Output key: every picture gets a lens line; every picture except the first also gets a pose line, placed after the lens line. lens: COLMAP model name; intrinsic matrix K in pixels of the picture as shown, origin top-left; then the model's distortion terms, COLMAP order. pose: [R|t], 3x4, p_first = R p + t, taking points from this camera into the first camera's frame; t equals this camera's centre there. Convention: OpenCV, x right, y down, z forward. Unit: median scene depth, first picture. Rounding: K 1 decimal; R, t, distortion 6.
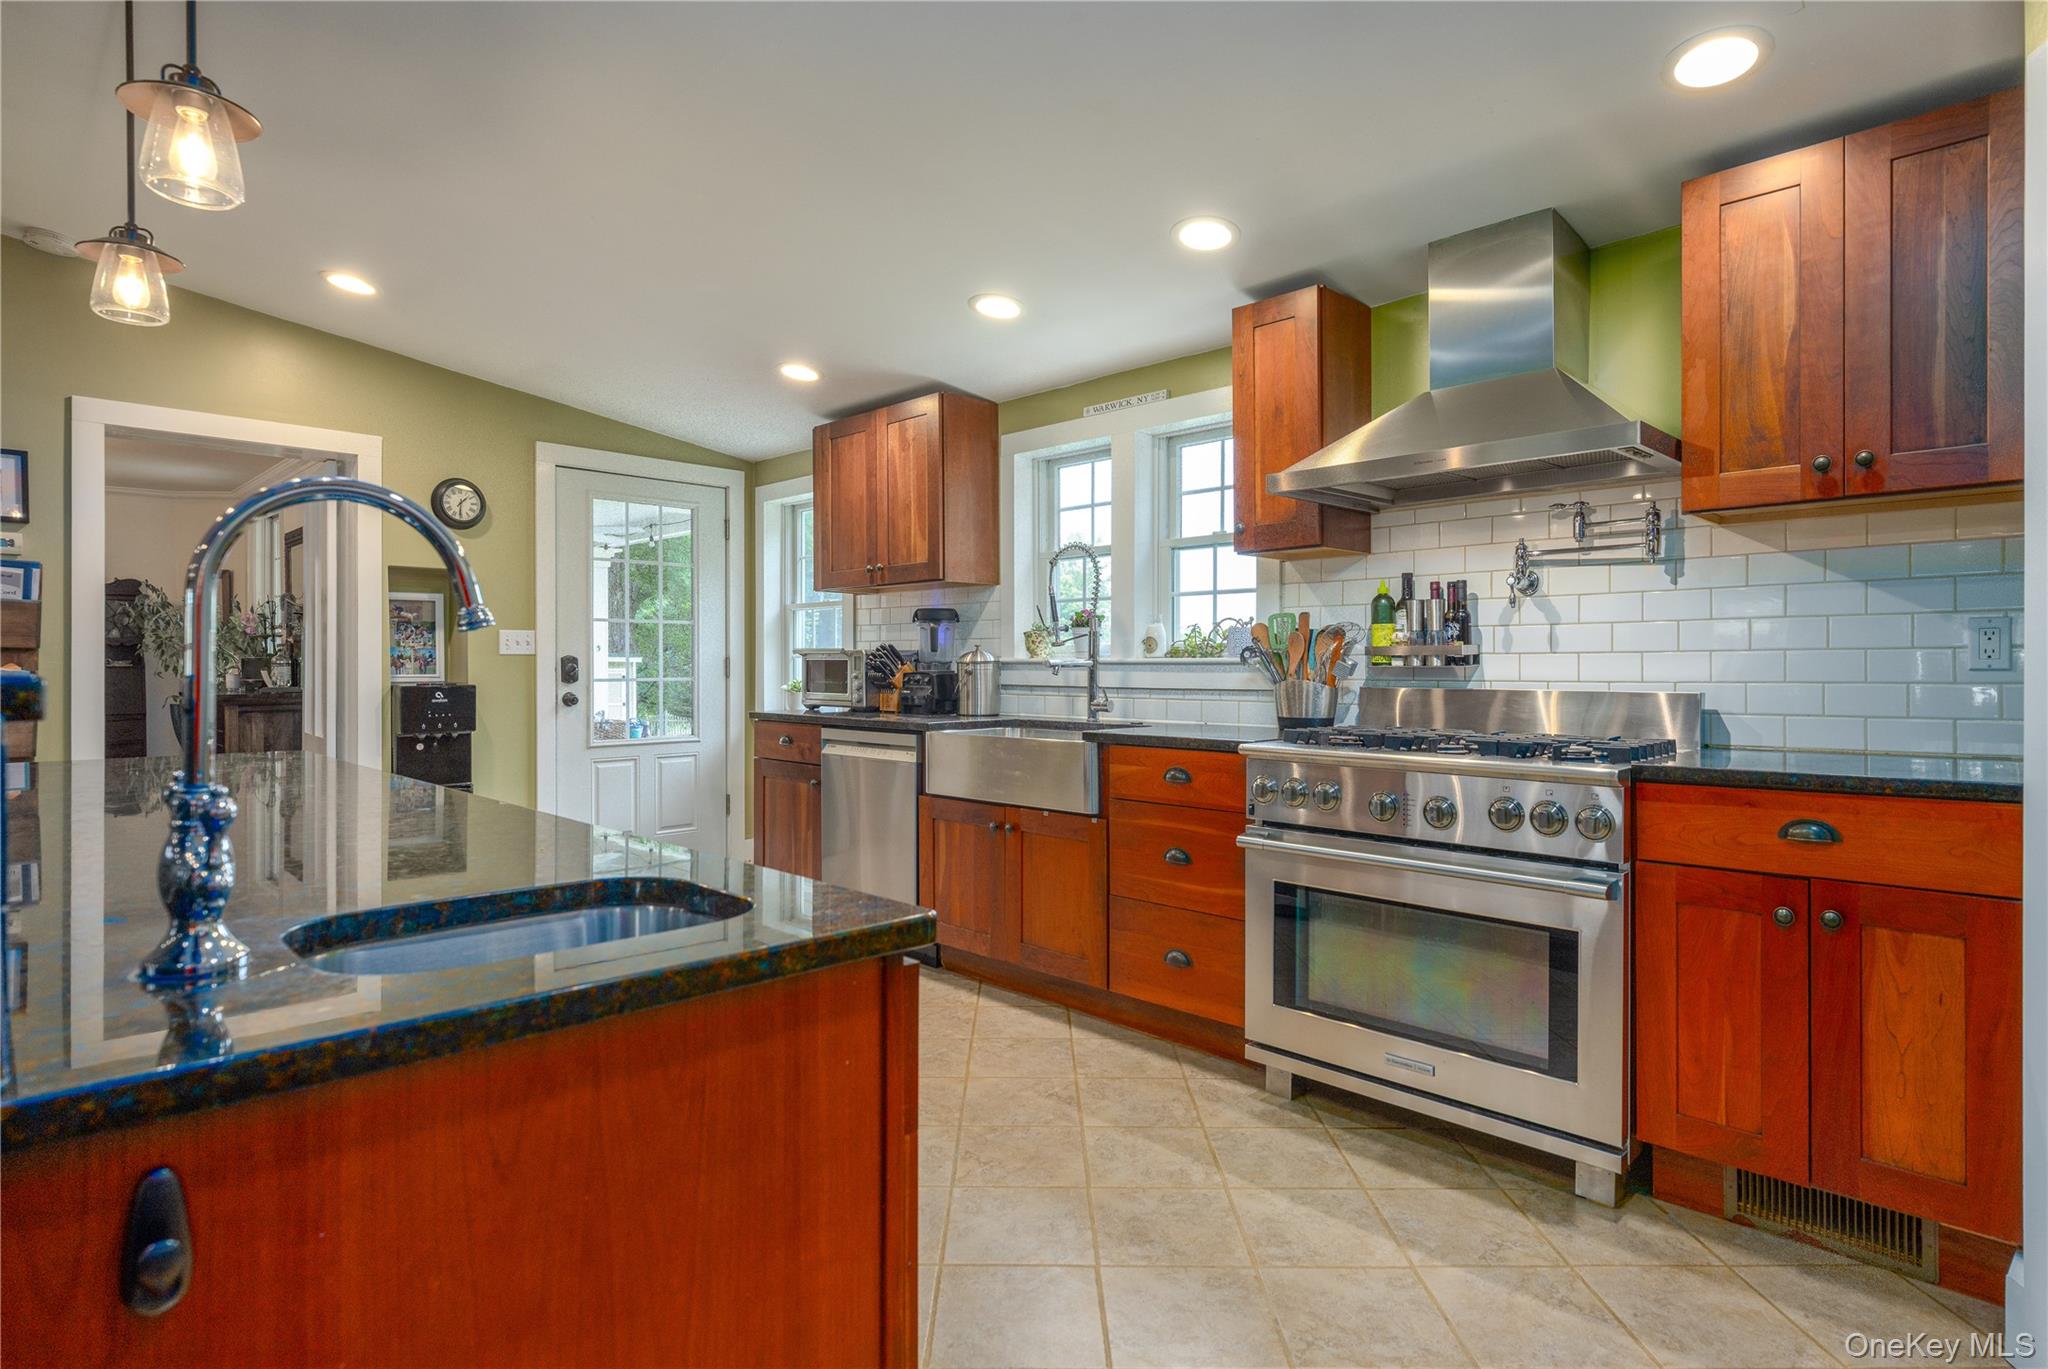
lens RADIAL K [[1098.8, 0, 1024.0], [0, 1098.8, 684.5], [0, 0, 1]] dist [0.003397, 0.000555]
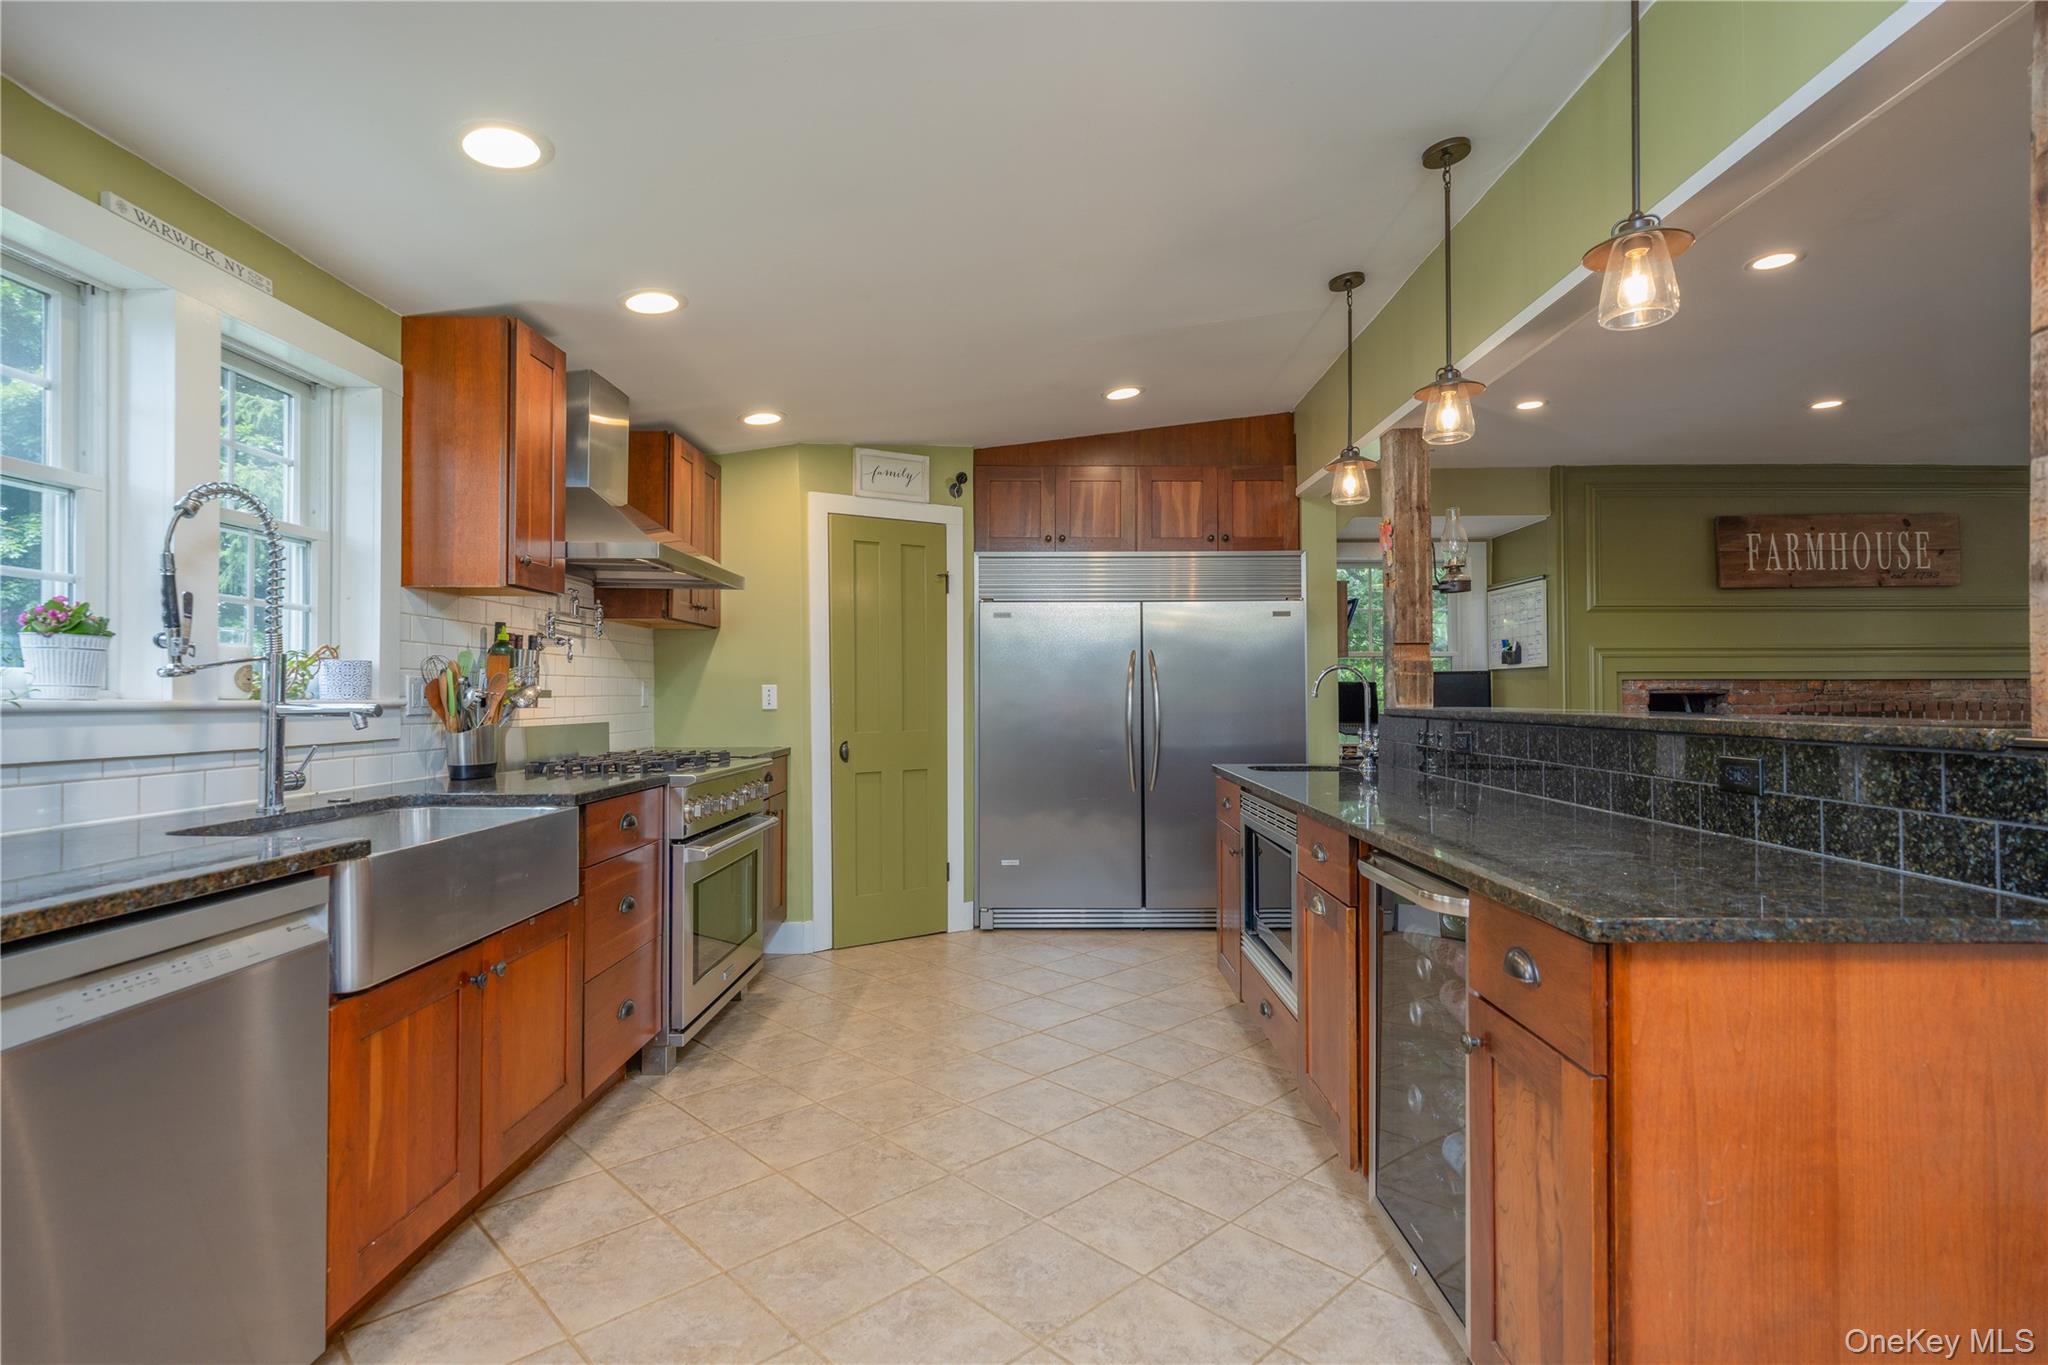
lens RADIAL K [[989.8, 0, 1024.0], [0, 989.8, 682.5], [0, 0, 1]] dist [0.002199, 0.000203]
pose [[-0.711882, 0.011714, 0.702202, -0.805834], [0.011640, 0.999920, -0.004880, -0.035199], [-0.702203, 0.004700, -0.711961, 1.512512]]
